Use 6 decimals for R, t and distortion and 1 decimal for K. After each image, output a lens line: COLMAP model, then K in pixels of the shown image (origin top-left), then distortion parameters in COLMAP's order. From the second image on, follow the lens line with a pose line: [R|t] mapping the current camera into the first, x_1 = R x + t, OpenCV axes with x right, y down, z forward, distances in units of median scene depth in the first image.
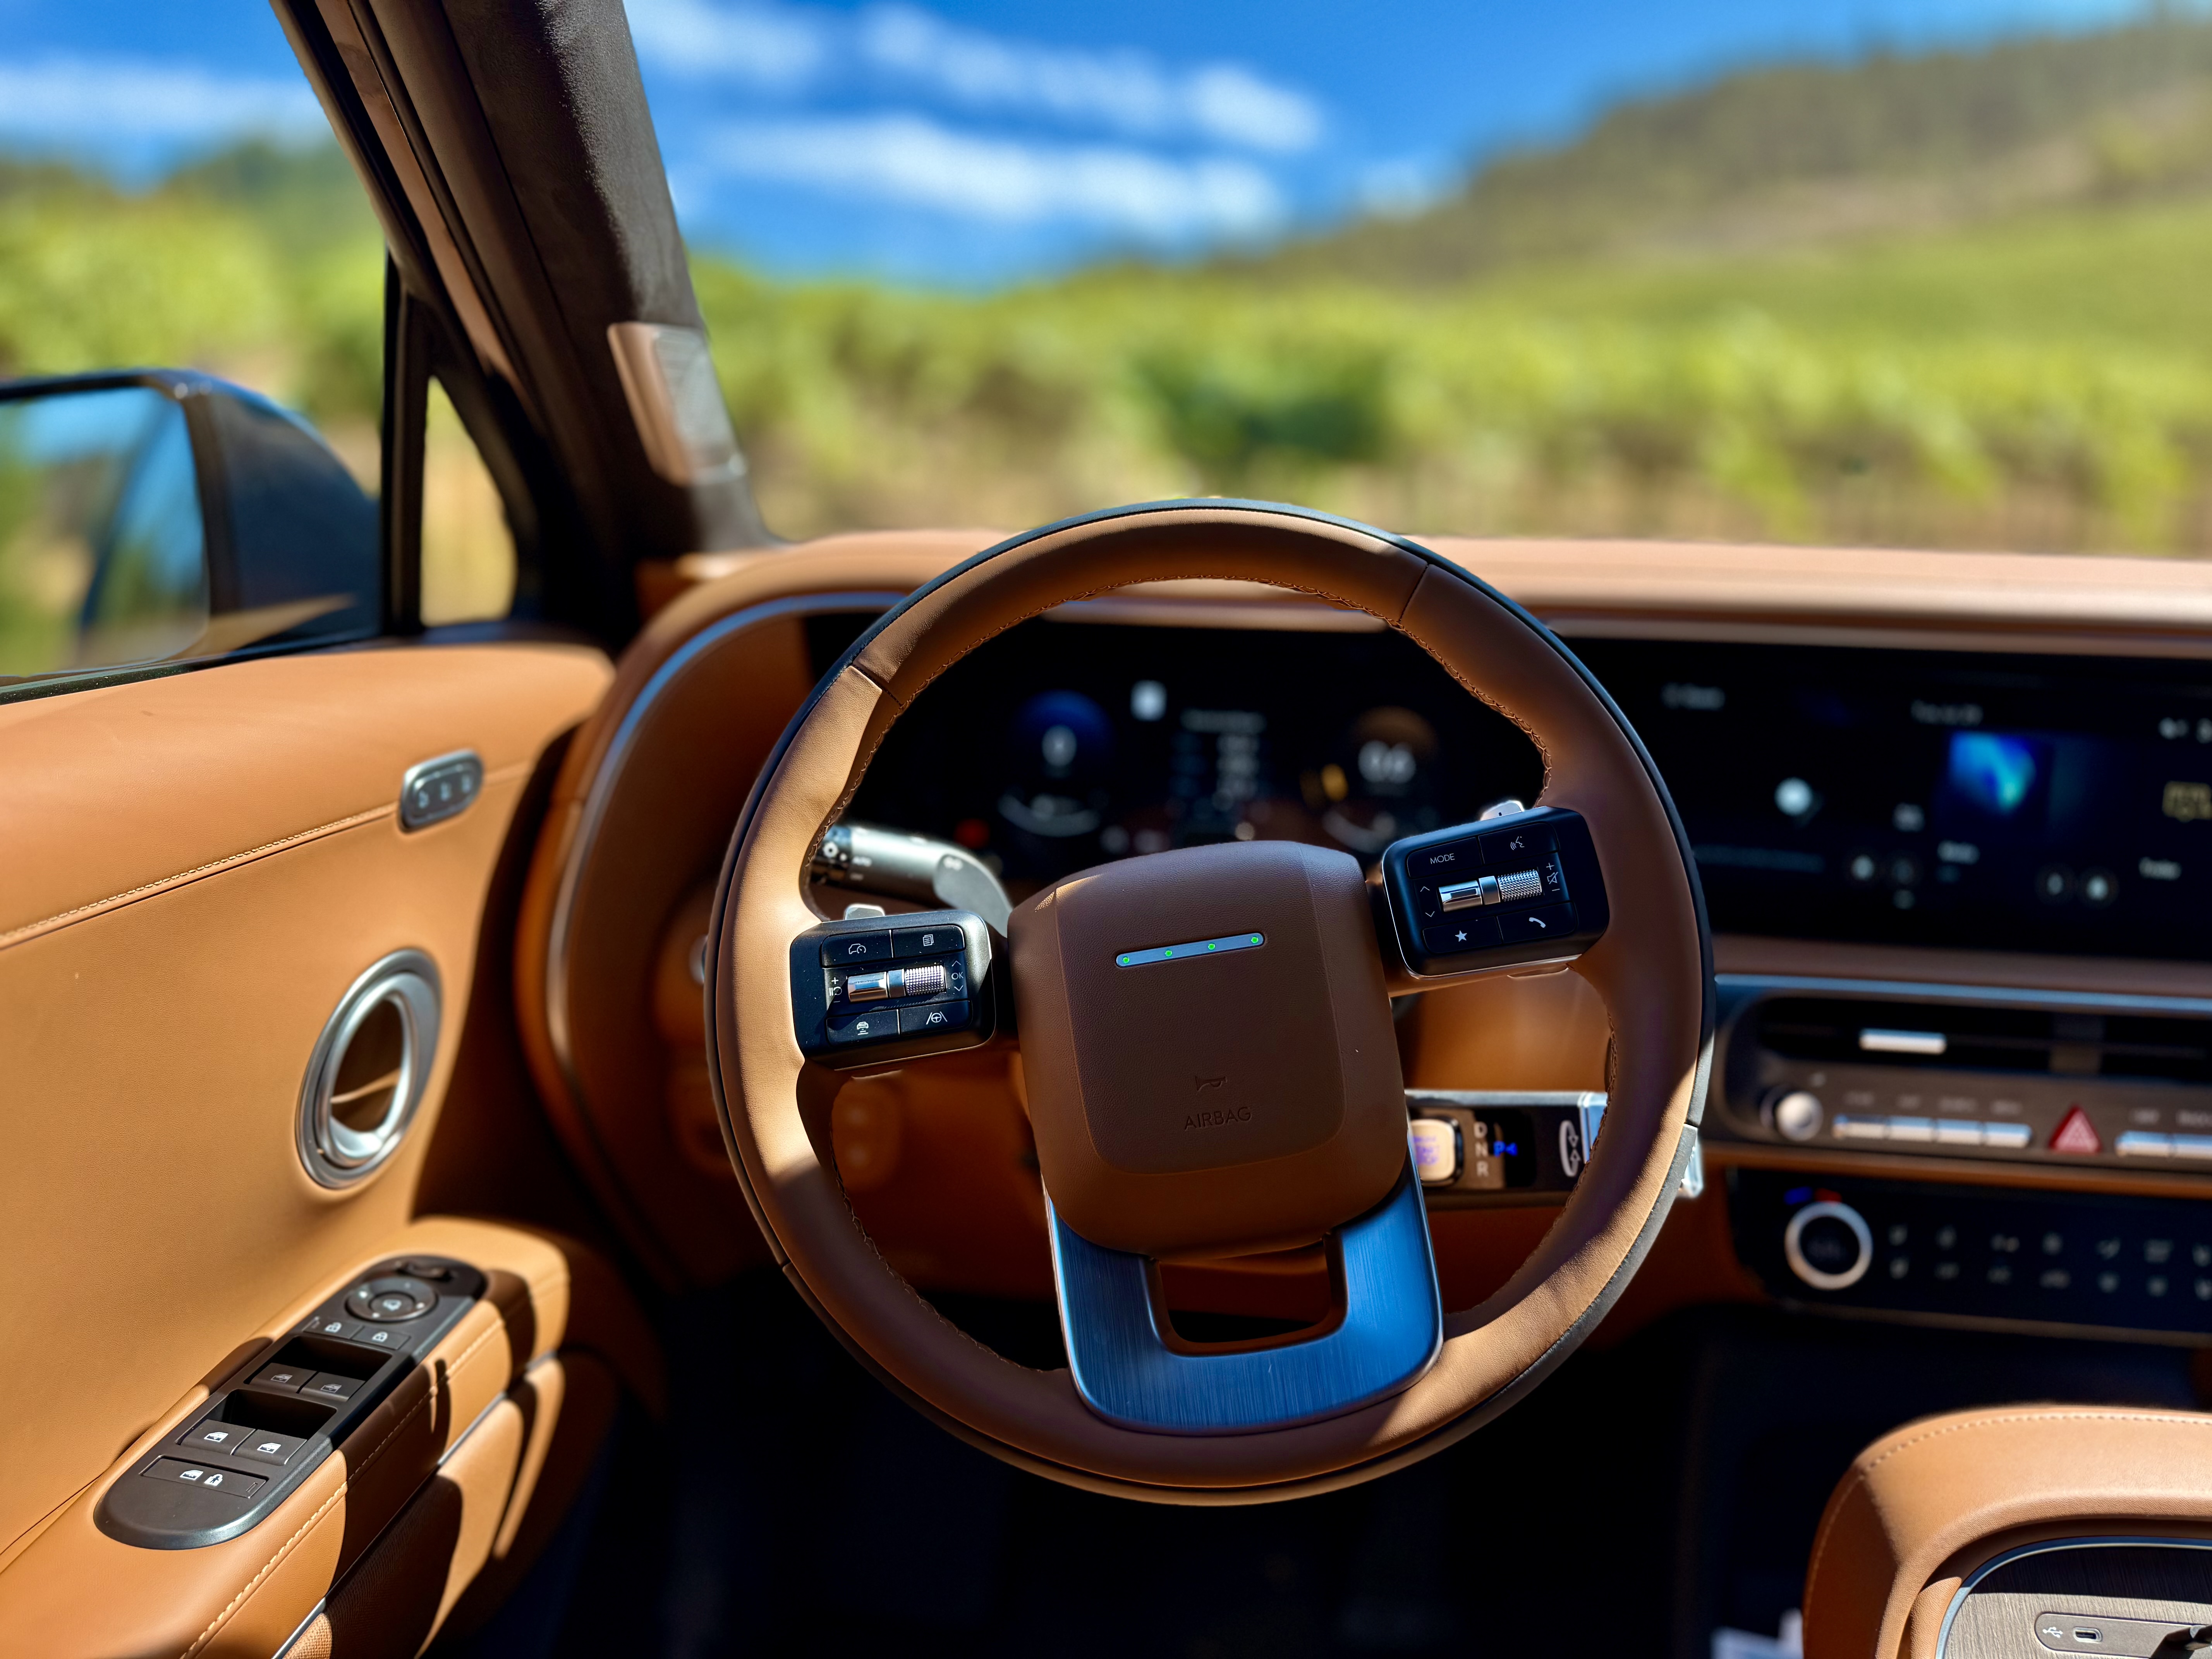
lens RADIAL K [[1602.9, 0, 1111.8], [0, 1602.9, 829.3], [0, 0, 1]] dist [0.000027, -0.009567]
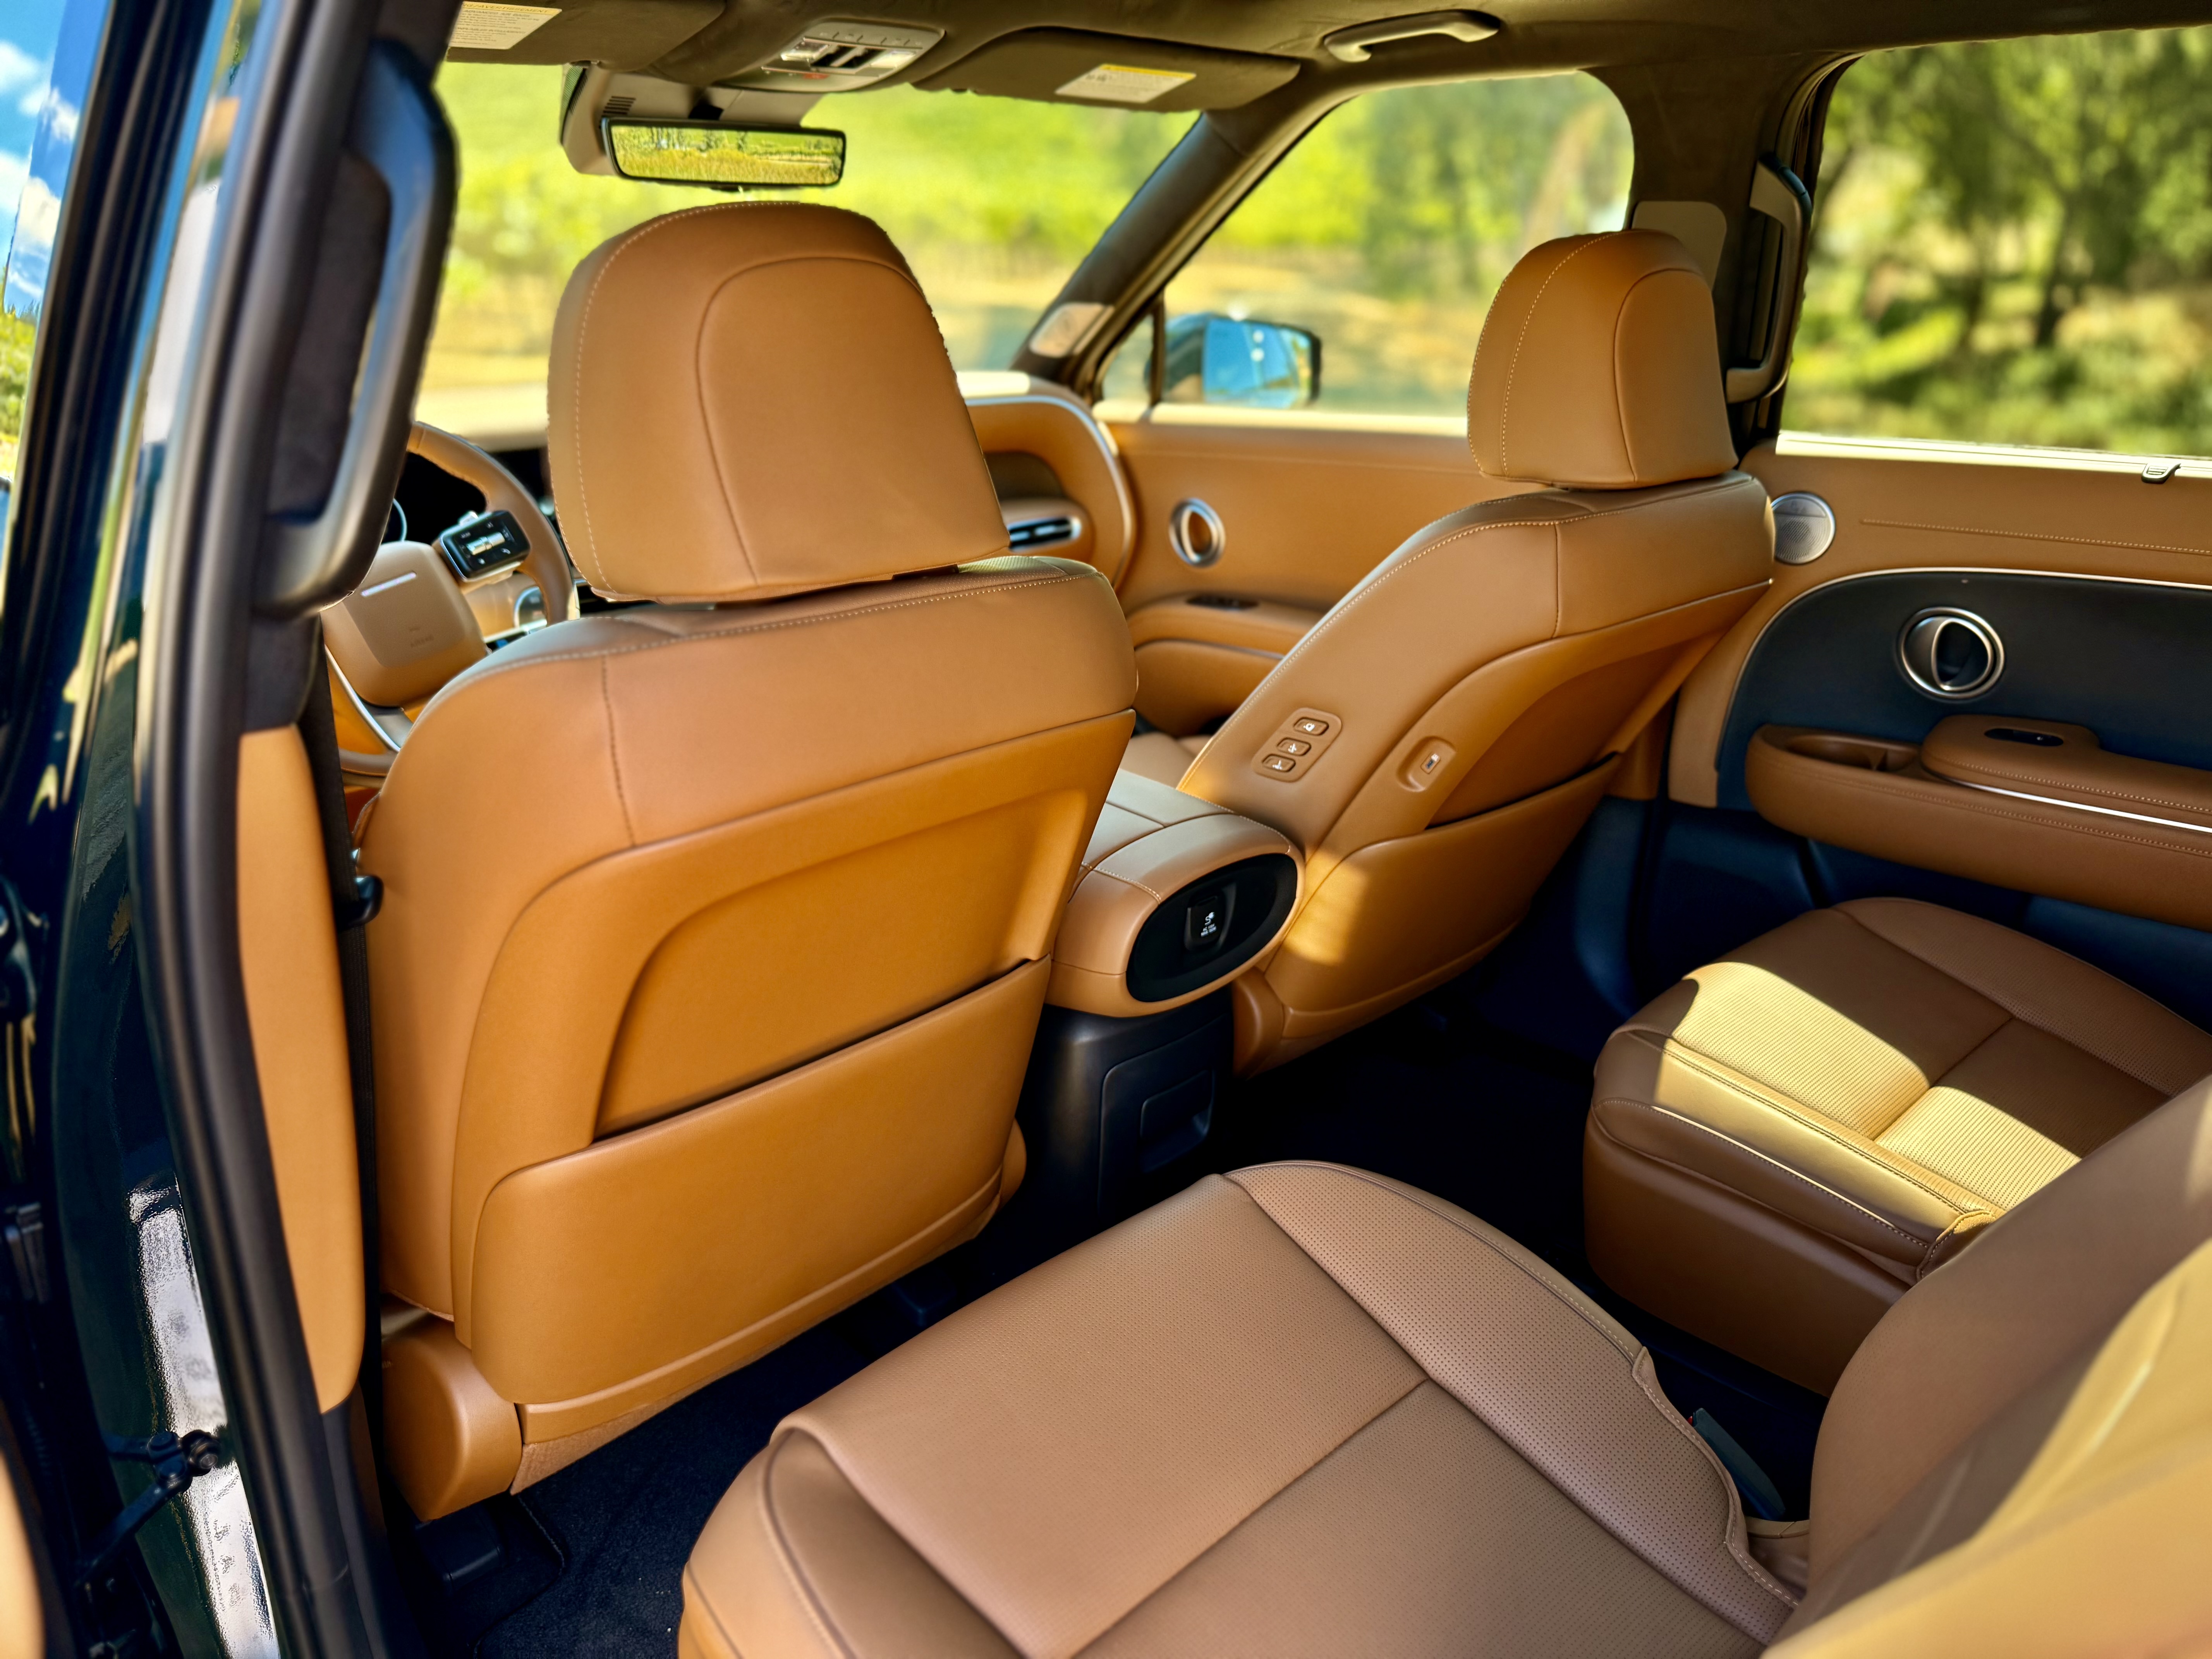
lens RADIAL K [[1602.9, 0, 1111.8], [0, 1602.9, 829.3], [0, 0, 1]] dist [0.000027, -0.009567]
pose [[0.643498, -0.290706, 0.708096, -1.045148], [0.202564, 0.956769, 0.208713, 0.135415], [-0.738158, 0.009128, 0.674566, -1.473992]]
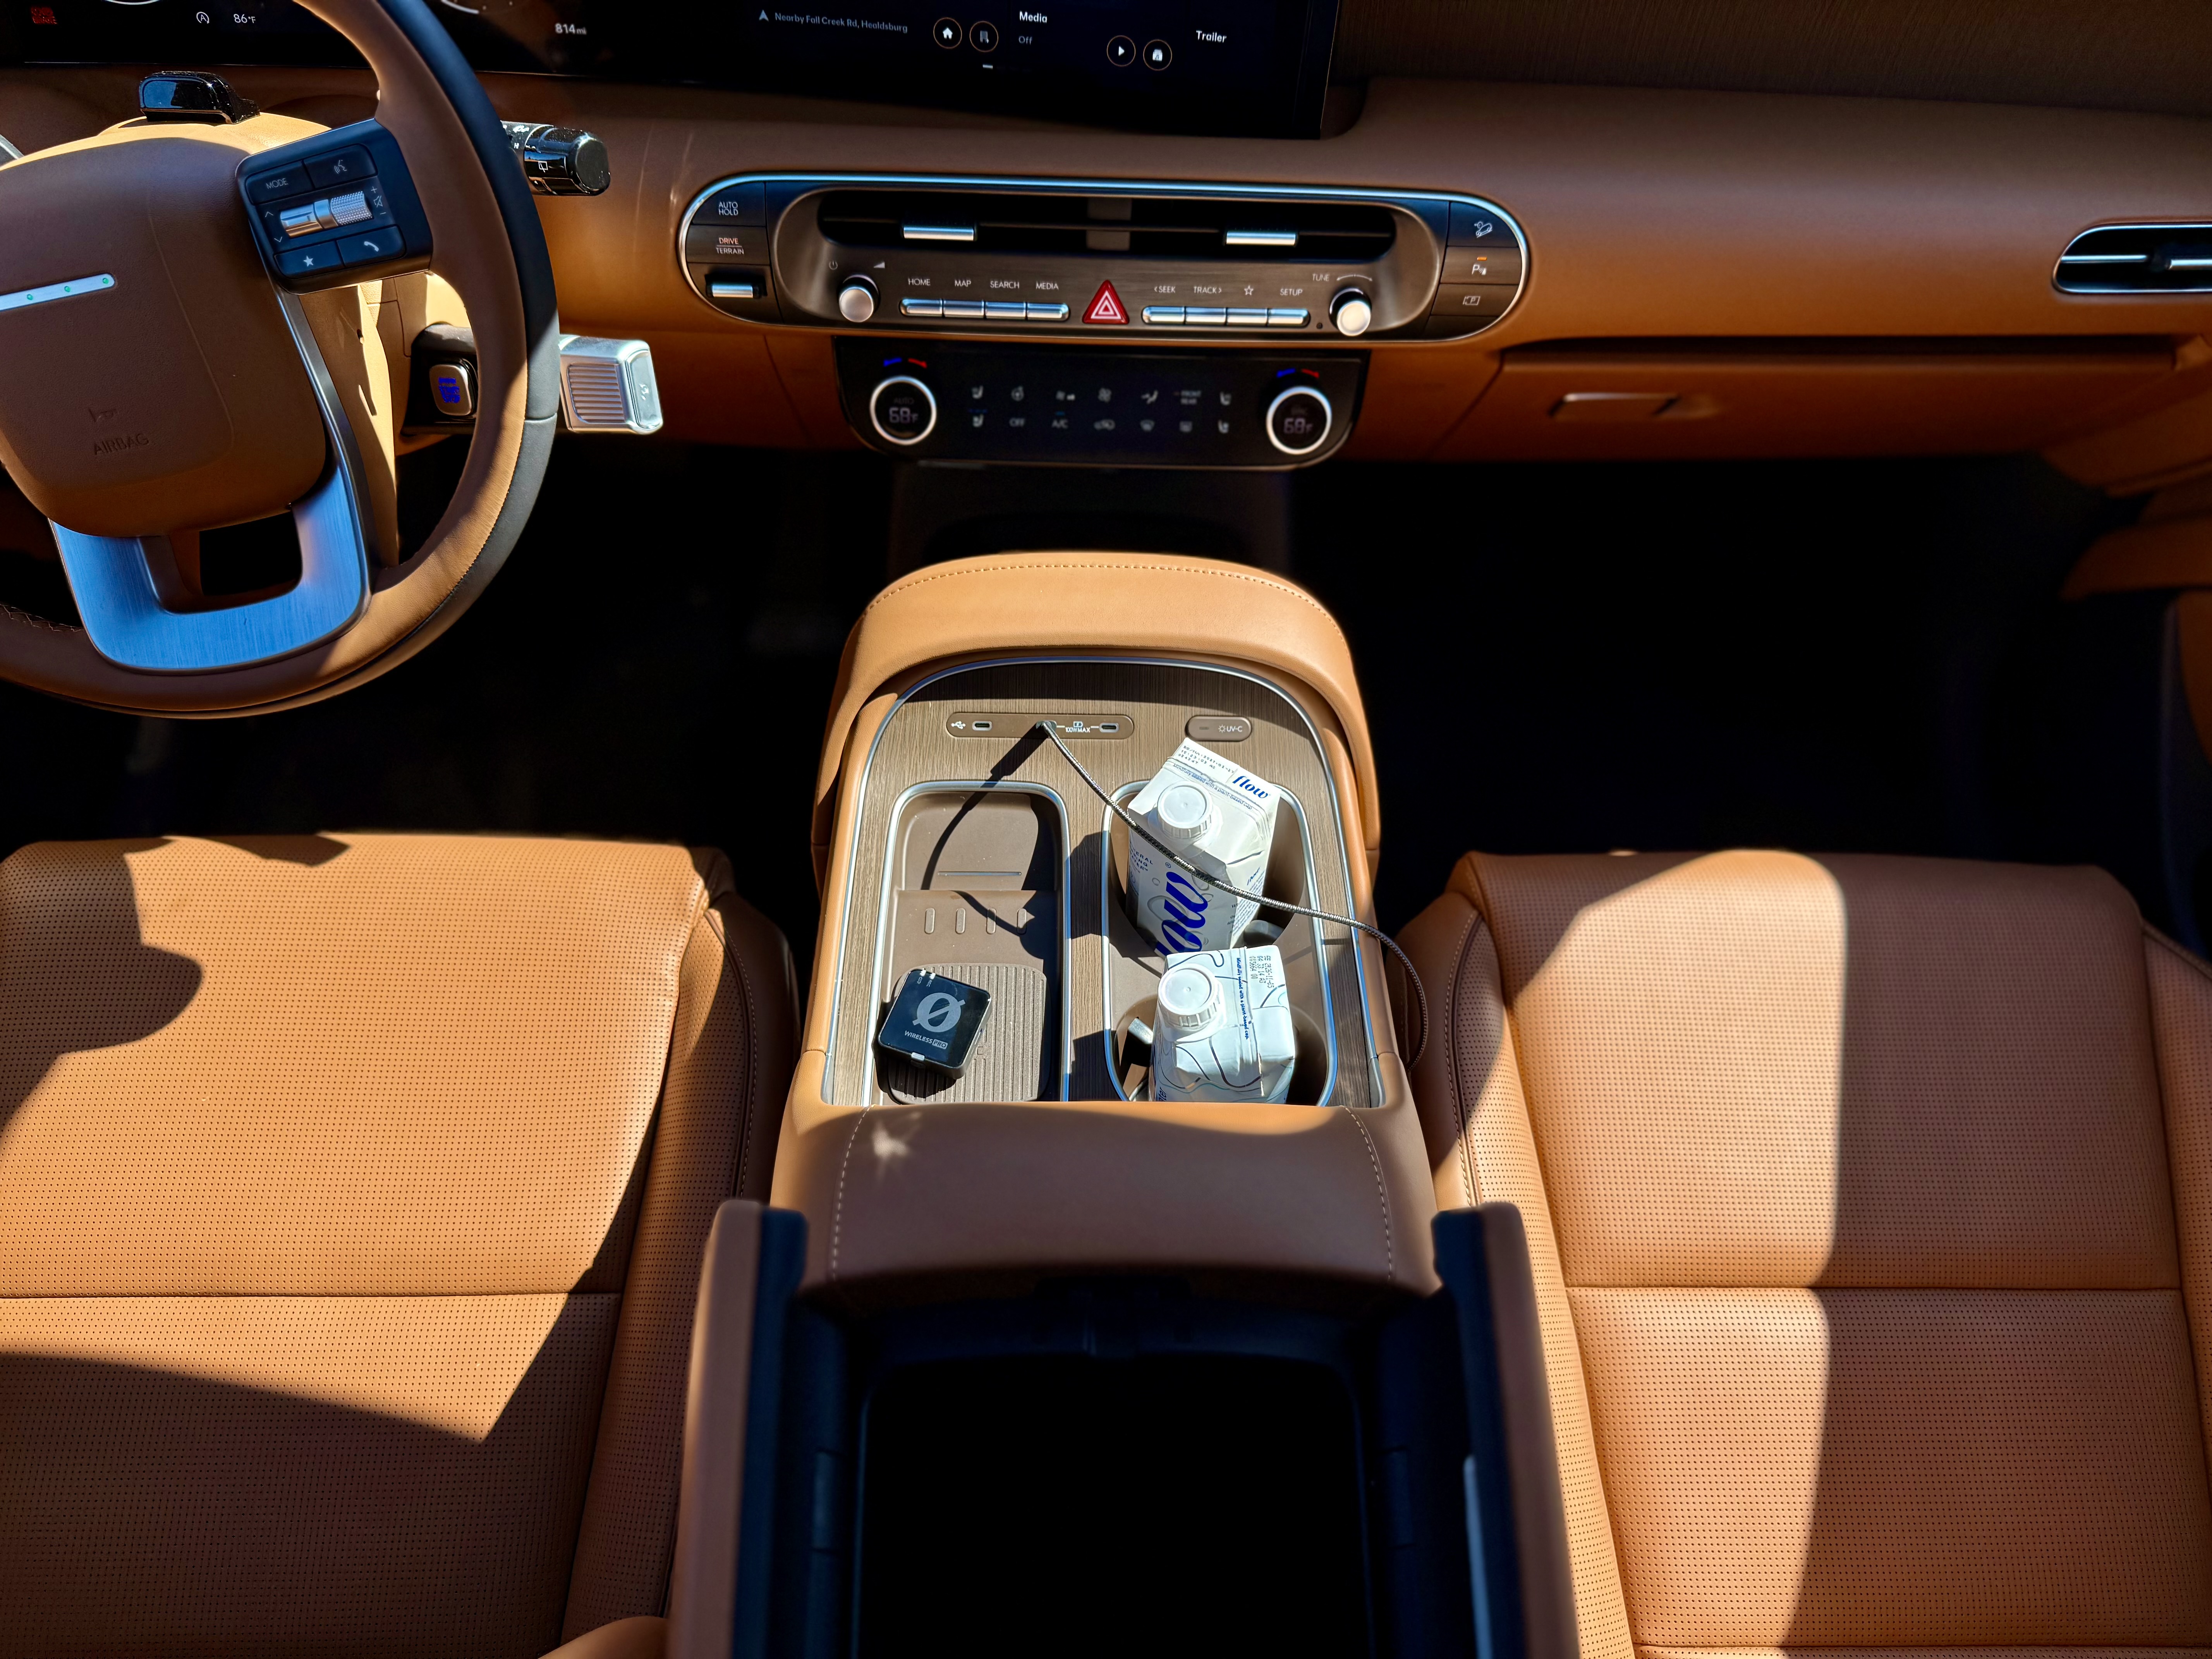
lens RADIAL K [[1556.7, 0, 1116.7], [0, 1556.7, 829.4], [0, 0, 1]] dist [0.132281, -0.262680]
pose [[0.993336, -0.080914, 0.082079, 0.582488], [0.011812, 0.779858, 0.625844, -0.266402], [-0.114650, -0.620704, 0.775617, -0.124364]]
